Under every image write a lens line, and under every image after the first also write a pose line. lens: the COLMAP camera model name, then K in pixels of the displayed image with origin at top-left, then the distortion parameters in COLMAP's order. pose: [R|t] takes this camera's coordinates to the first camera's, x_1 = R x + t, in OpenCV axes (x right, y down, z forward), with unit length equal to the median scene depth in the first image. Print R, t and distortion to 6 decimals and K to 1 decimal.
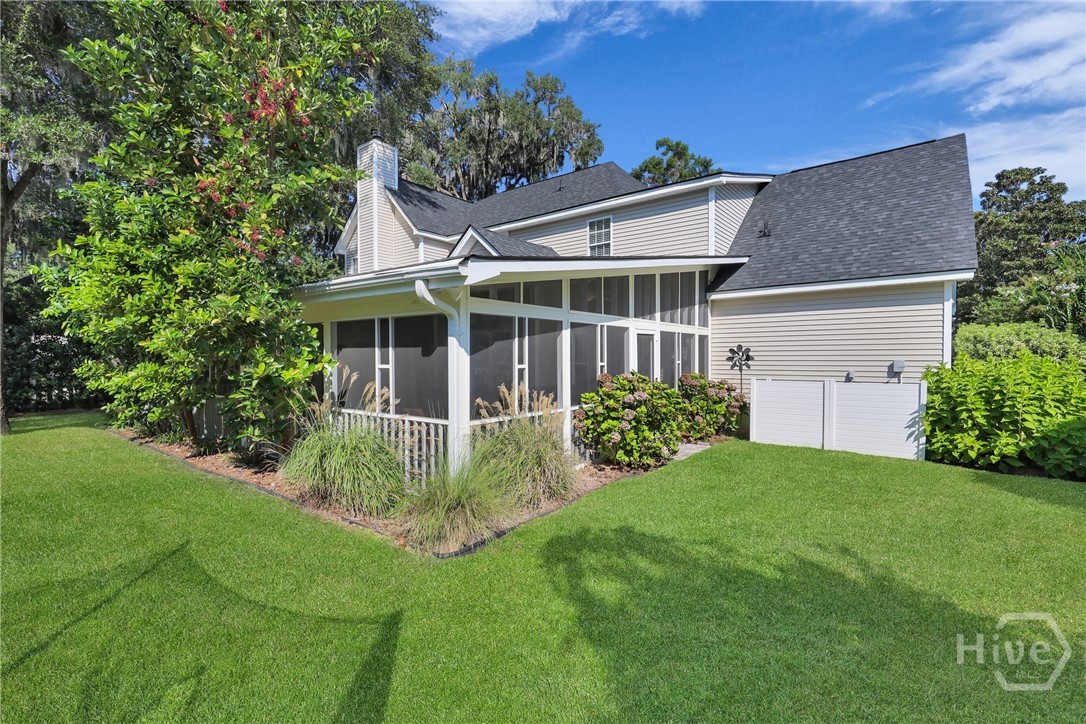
lens RADIAL K [[485.8, 0, 543.0], [0, 485.8, 362.0], [0, 0, 1]] dist [-0.000571, -0.000422]
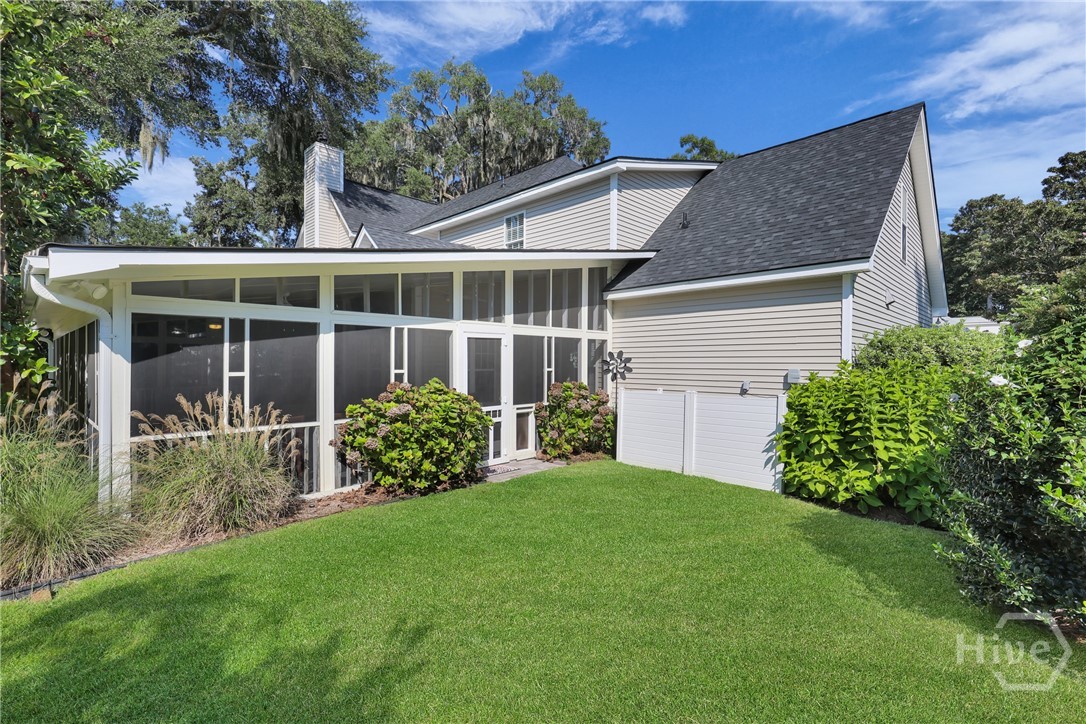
lens RADIAL K [[485.8, 0, 543.0], [0, 485.8, 362.0], [0, 0, 1]] dist [-0.000571, -0.000422]
pose [[0.994575, 0.004879, -0.103908, 0.367789], [-0.005929, 0.999934, -0.009802, -0.004995], [0.103853, 0.010365, 0.994539, 0.113850]]
